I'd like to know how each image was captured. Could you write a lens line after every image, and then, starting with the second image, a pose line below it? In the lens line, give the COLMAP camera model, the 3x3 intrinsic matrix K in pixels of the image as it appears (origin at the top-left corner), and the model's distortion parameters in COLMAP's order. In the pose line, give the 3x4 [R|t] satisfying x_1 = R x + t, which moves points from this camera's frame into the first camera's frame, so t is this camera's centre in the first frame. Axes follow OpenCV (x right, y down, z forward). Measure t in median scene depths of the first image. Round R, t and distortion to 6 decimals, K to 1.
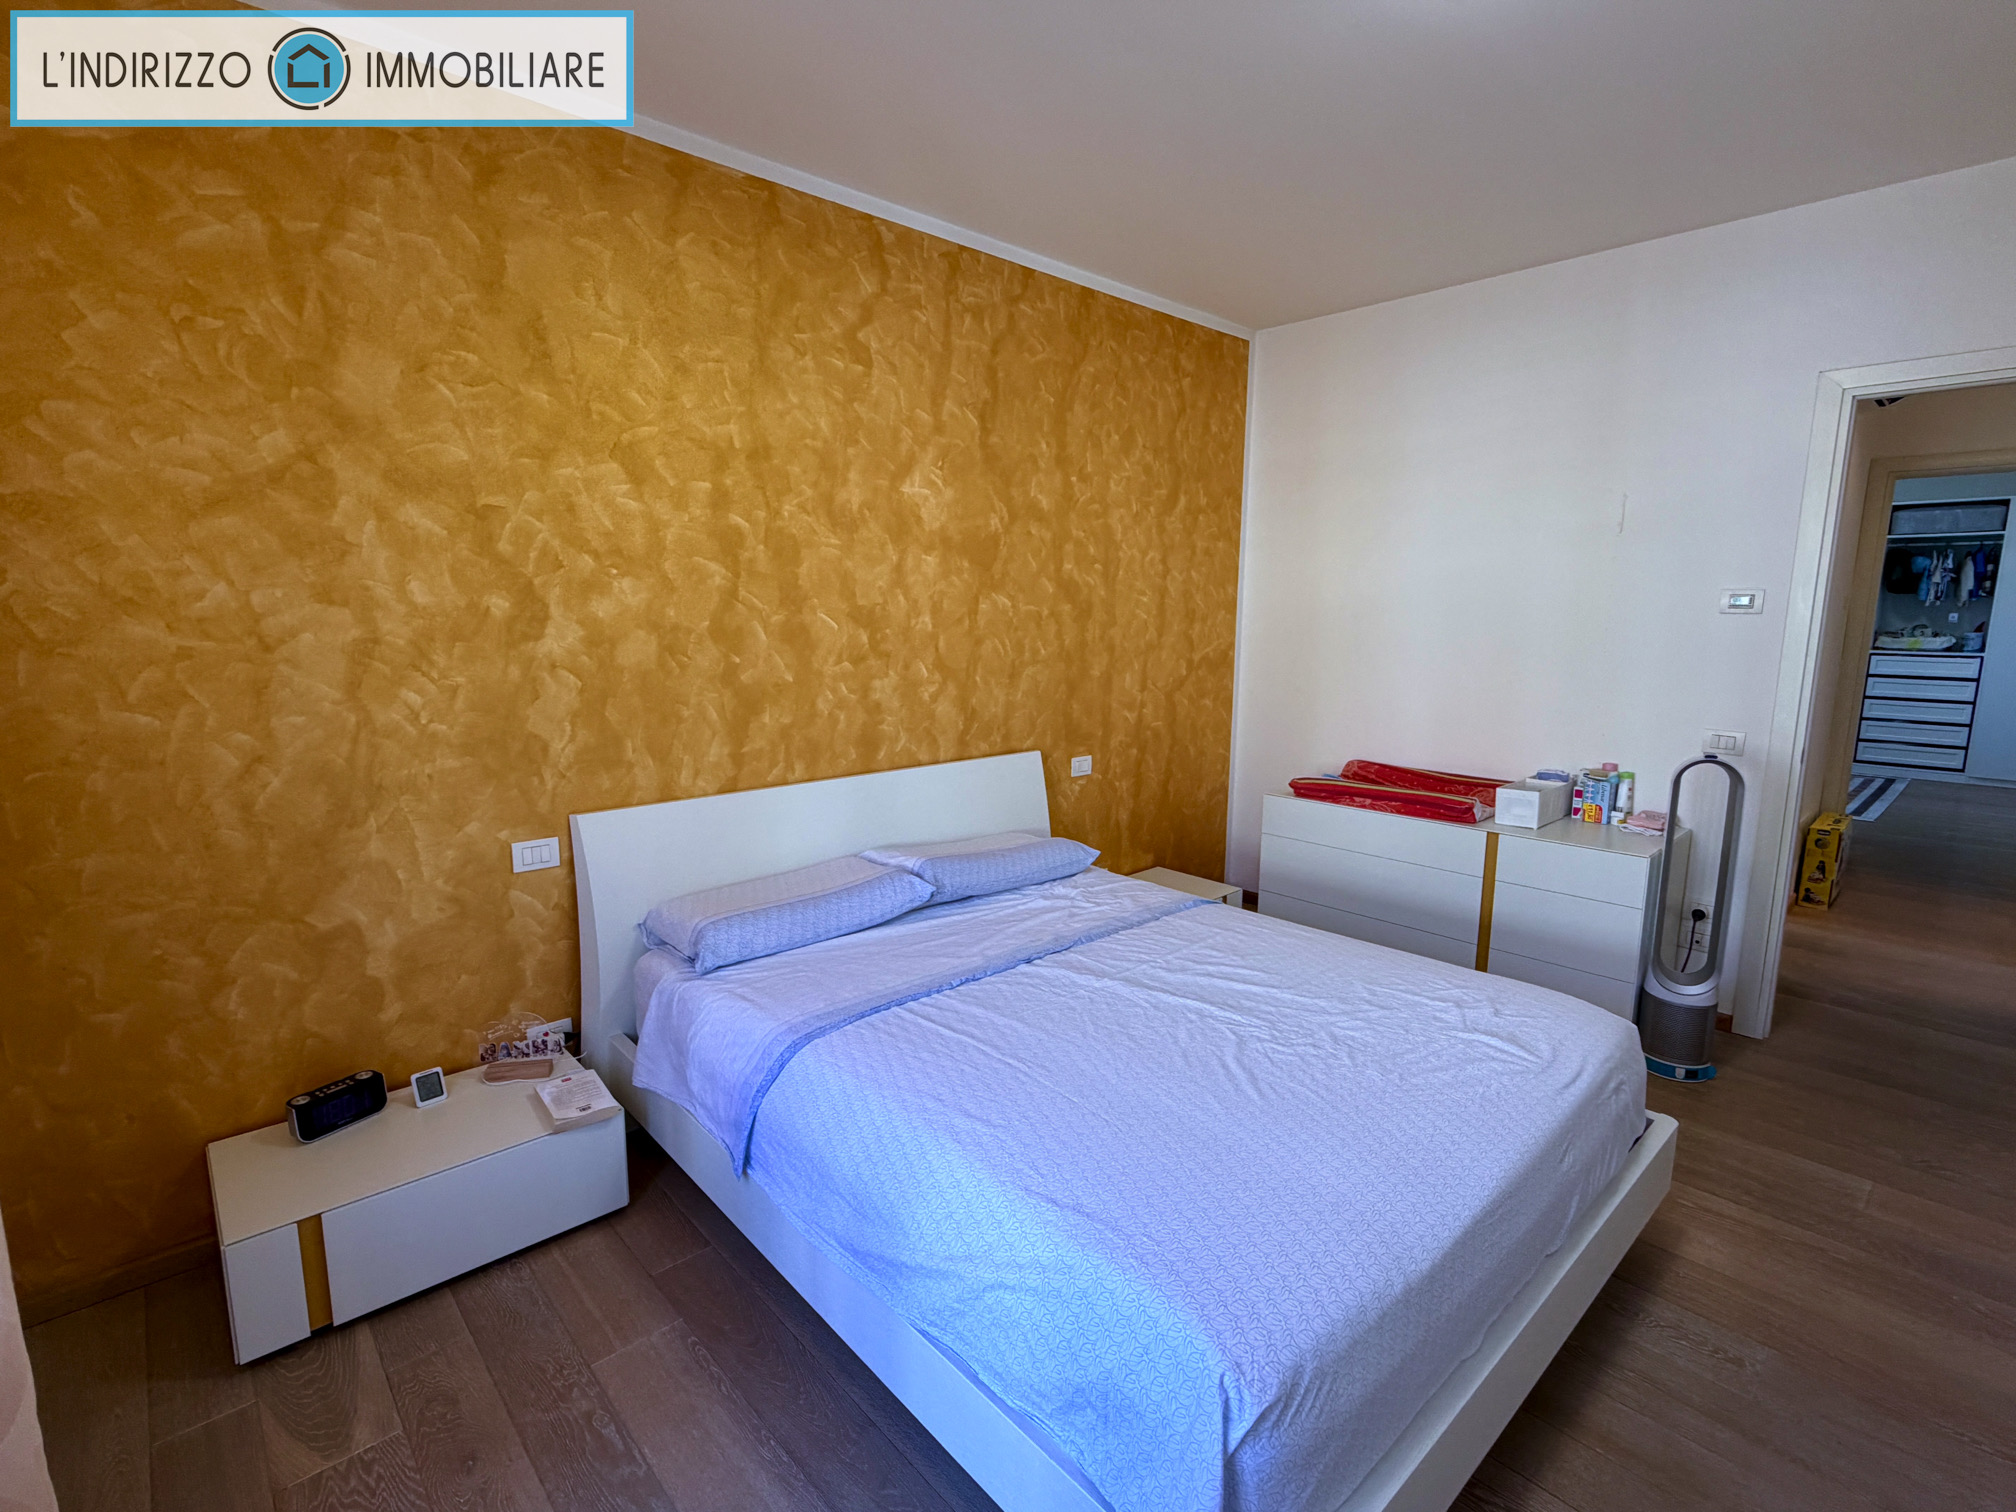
lens RADIAL K [[939.7, 0, 1018.9], [0, 939.7, 748.8], [0, 0, 1]] dist [0.026019, -0.020972]
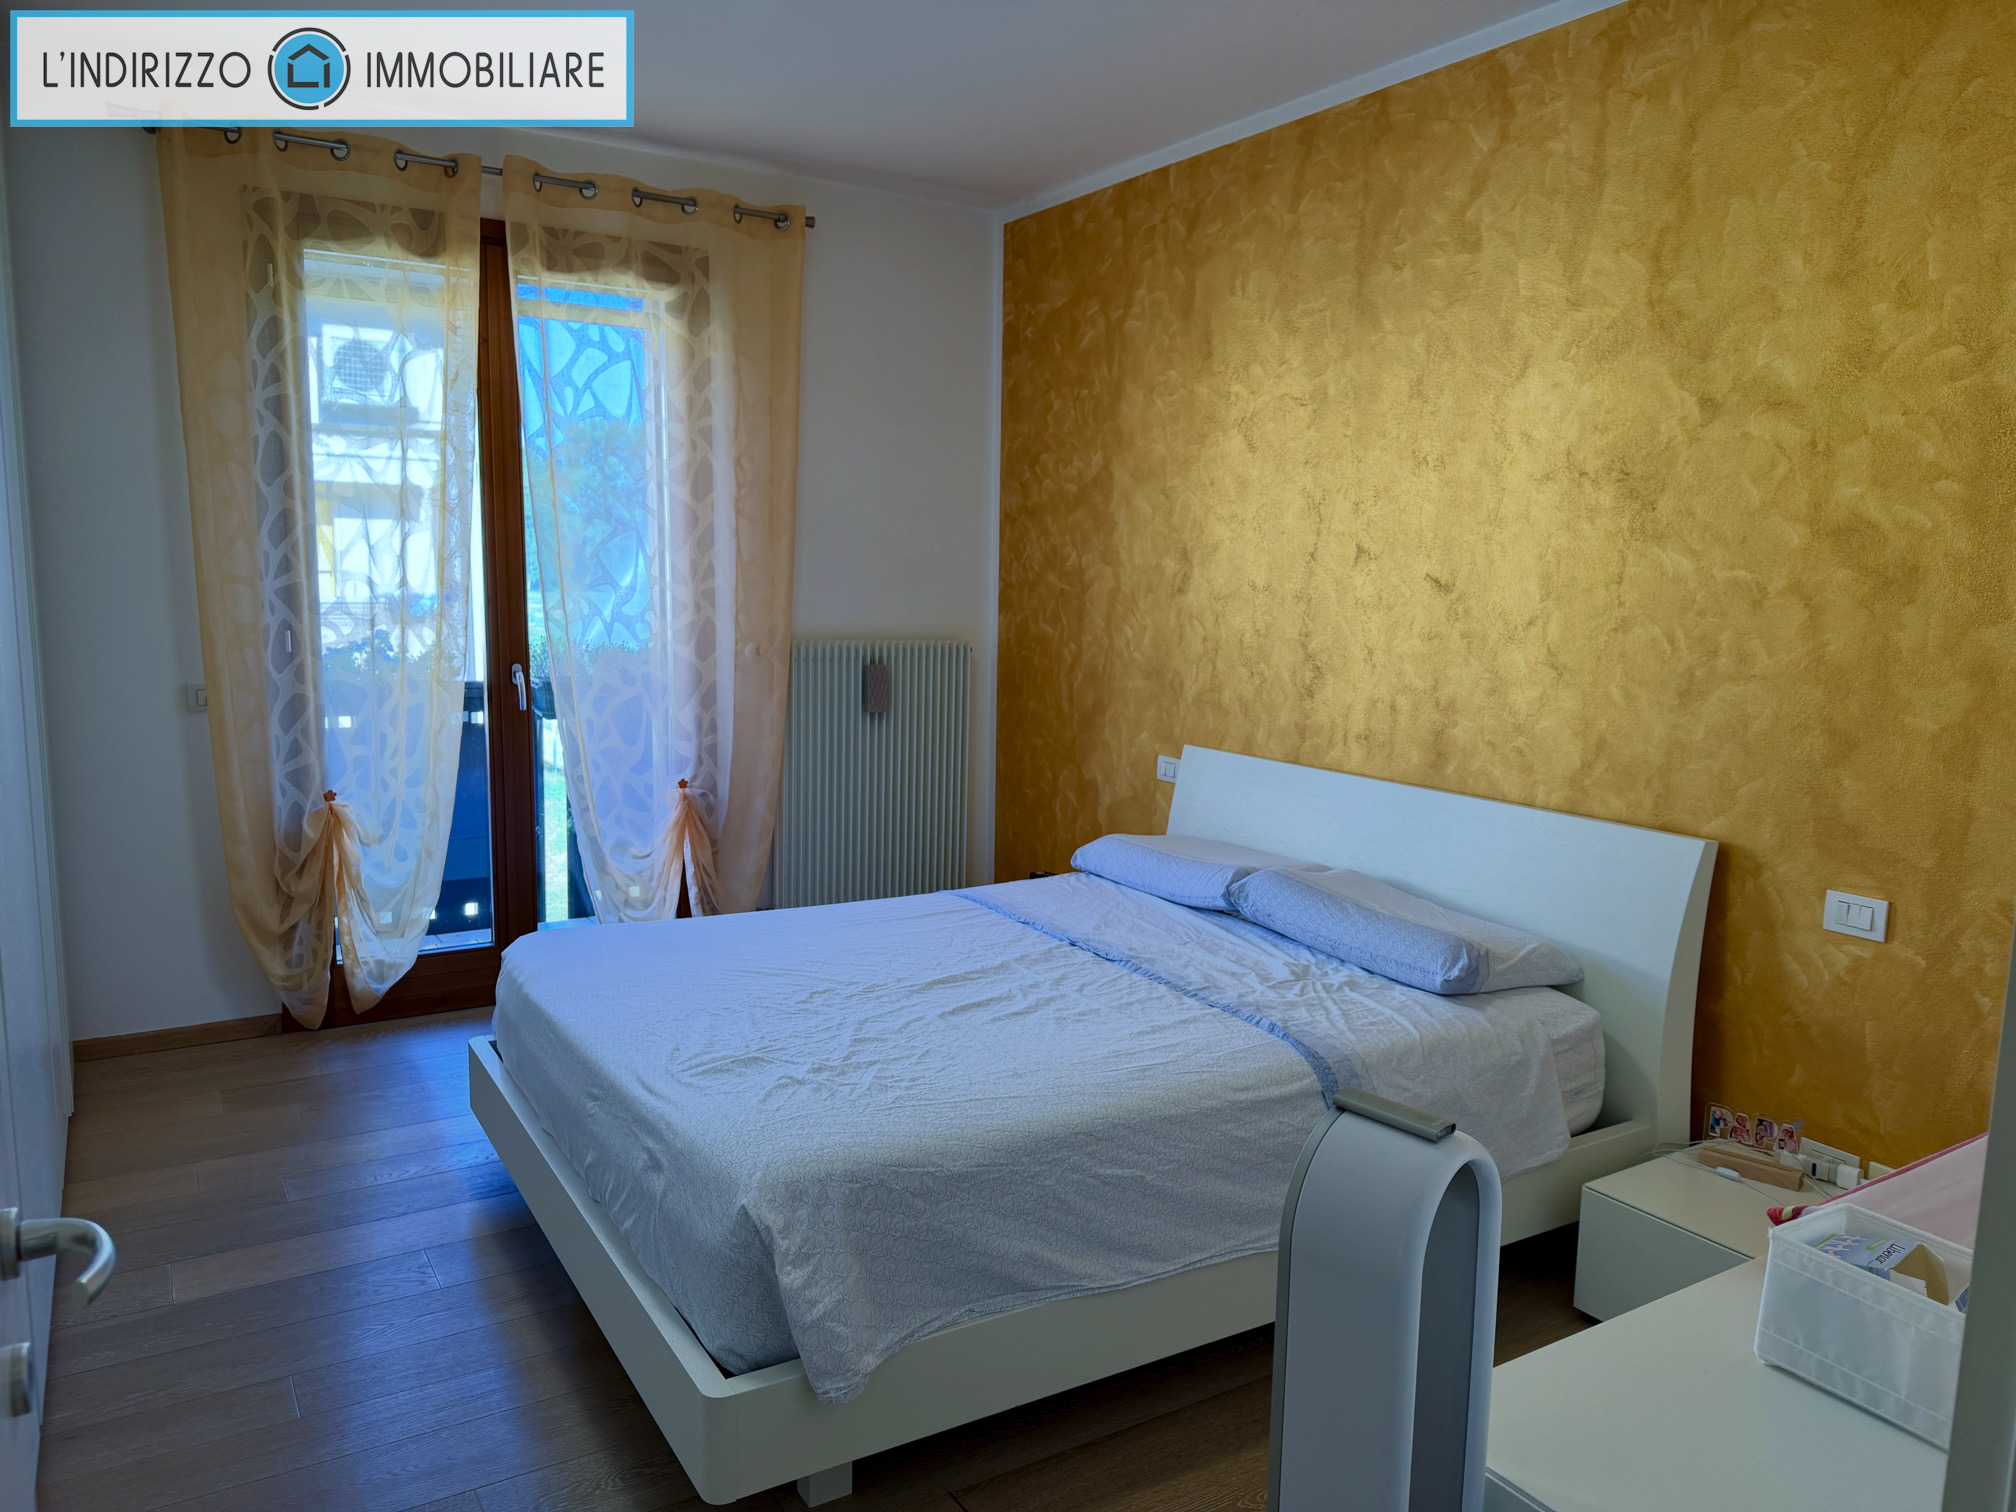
lens RADIAL K [[1406.5, 0, 1014.0], [0, 1406.5, 768.6], [0, 0, 1]] dist [0.117589, -0.185623]
pose [[-0.183172, 0.130285, -0.974409, 1.028640], [-0.173524, 0.971332, 0.162493, -0.118937], [0.967645, 0.198848, -0.155314, 0.862101]]
